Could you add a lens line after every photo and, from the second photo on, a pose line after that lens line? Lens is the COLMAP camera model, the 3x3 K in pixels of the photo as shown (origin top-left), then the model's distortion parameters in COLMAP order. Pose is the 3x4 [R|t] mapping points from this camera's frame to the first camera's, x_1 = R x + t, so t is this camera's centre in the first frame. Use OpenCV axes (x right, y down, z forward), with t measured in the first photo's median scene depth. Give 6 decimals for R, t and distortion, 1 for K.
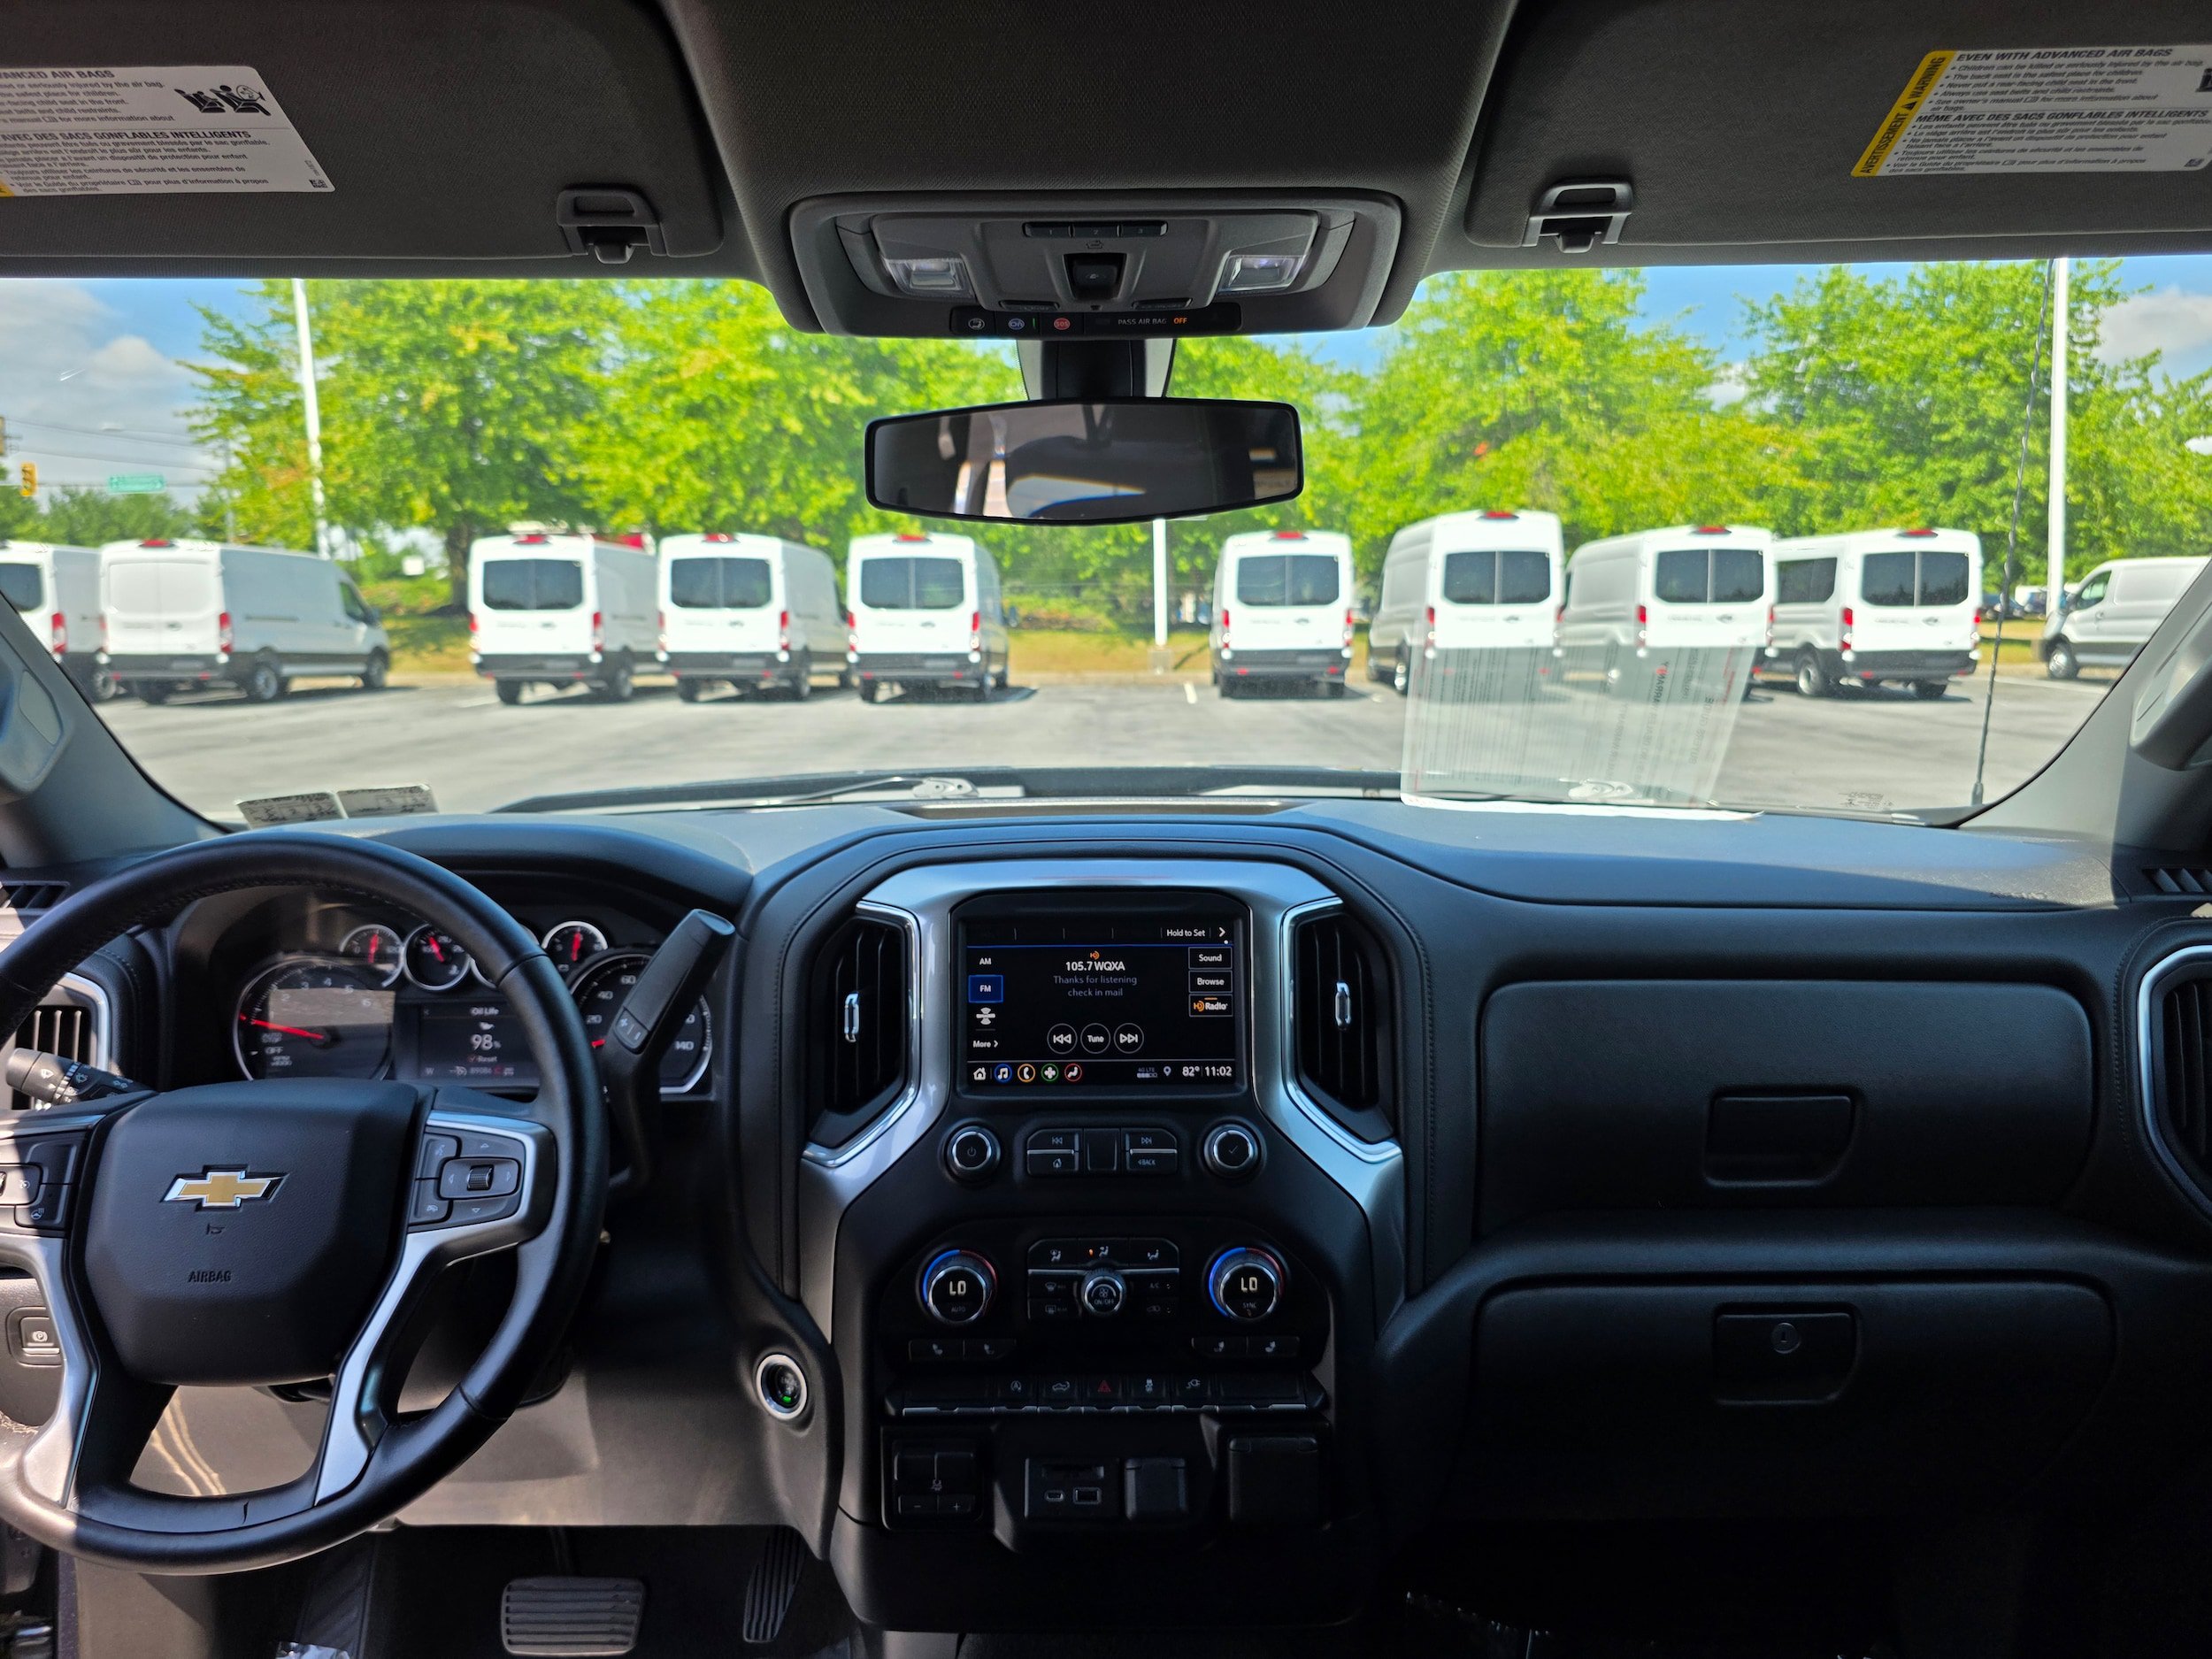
lens RADIAL K [[1509.3, 0, 1090.5], [0, 1509.3, 753.4], [0, 0, 1]] dist [0.032262, -0.028160]
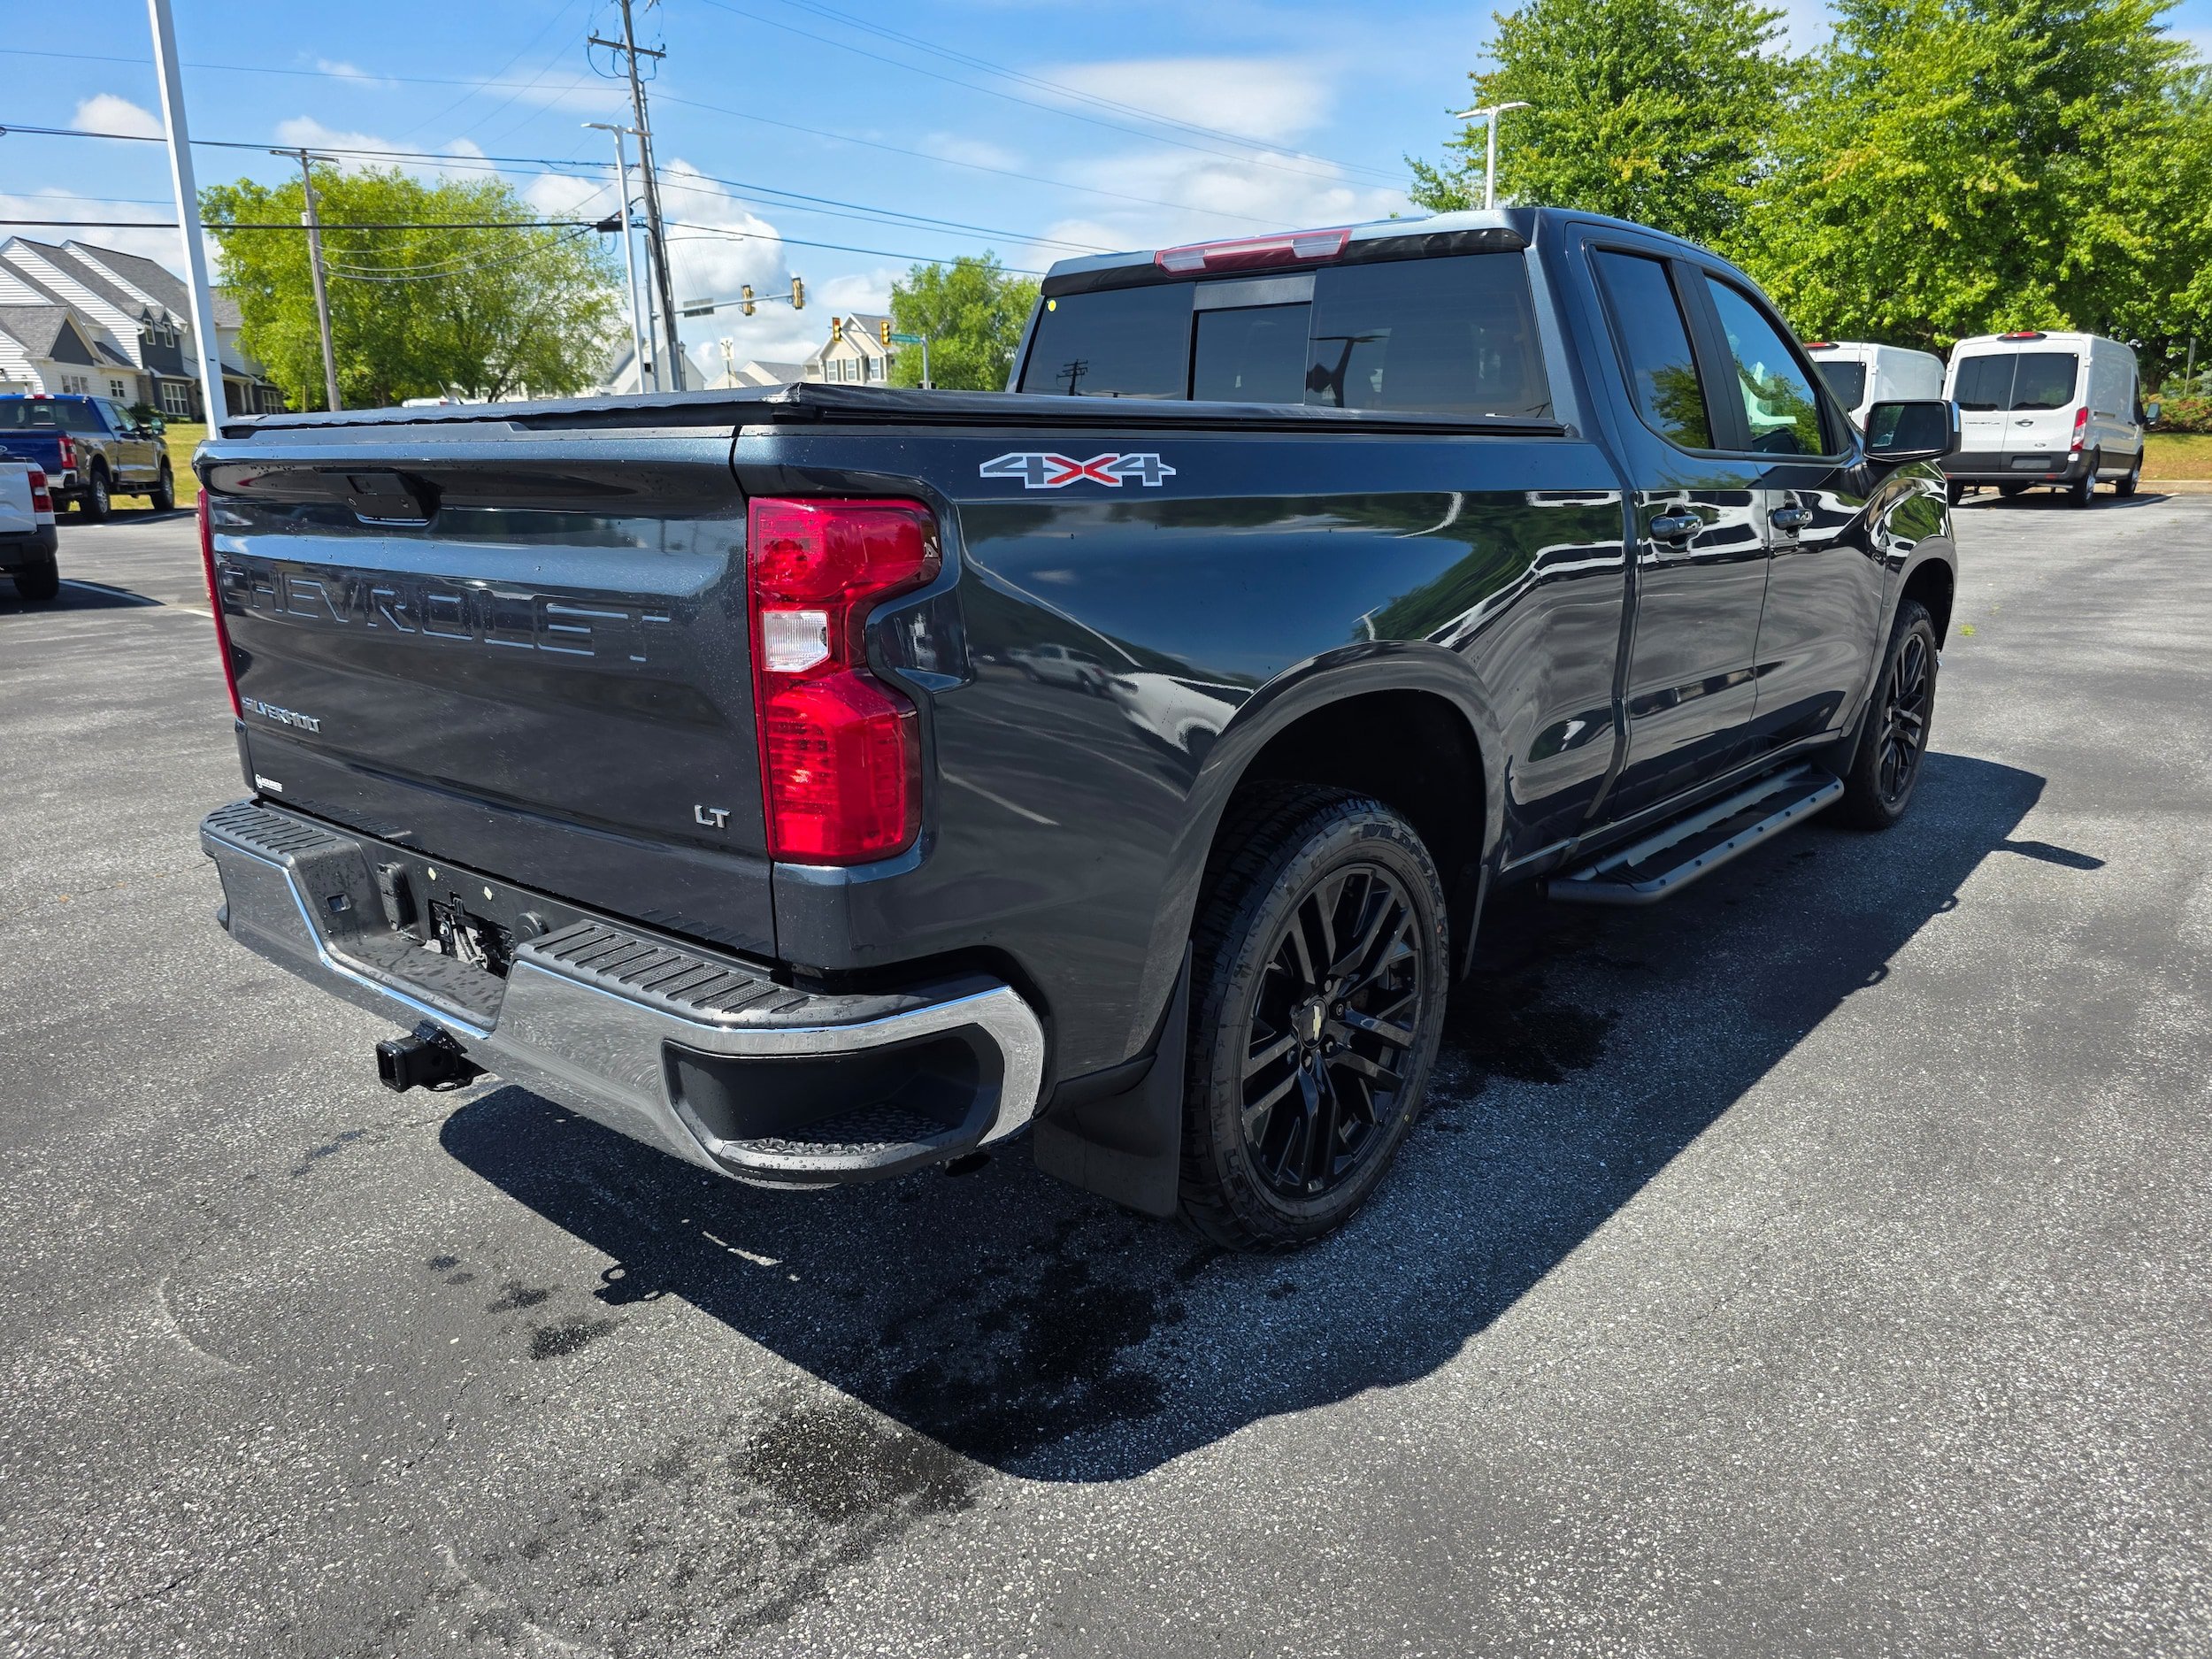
lens RADIAL K [[1509.3, 0, 1076.7], [0, 1509.3, 883.5], [0, 0, 1]] dist [0.032262, -0.028160]
pose [[0.753816, 0.179484, -0.632098, 0.083672], [-0.049129, 0.974673, 0.218170, 0.014384], [0.655247, -0.133405, 0.743542, -0.158017]]
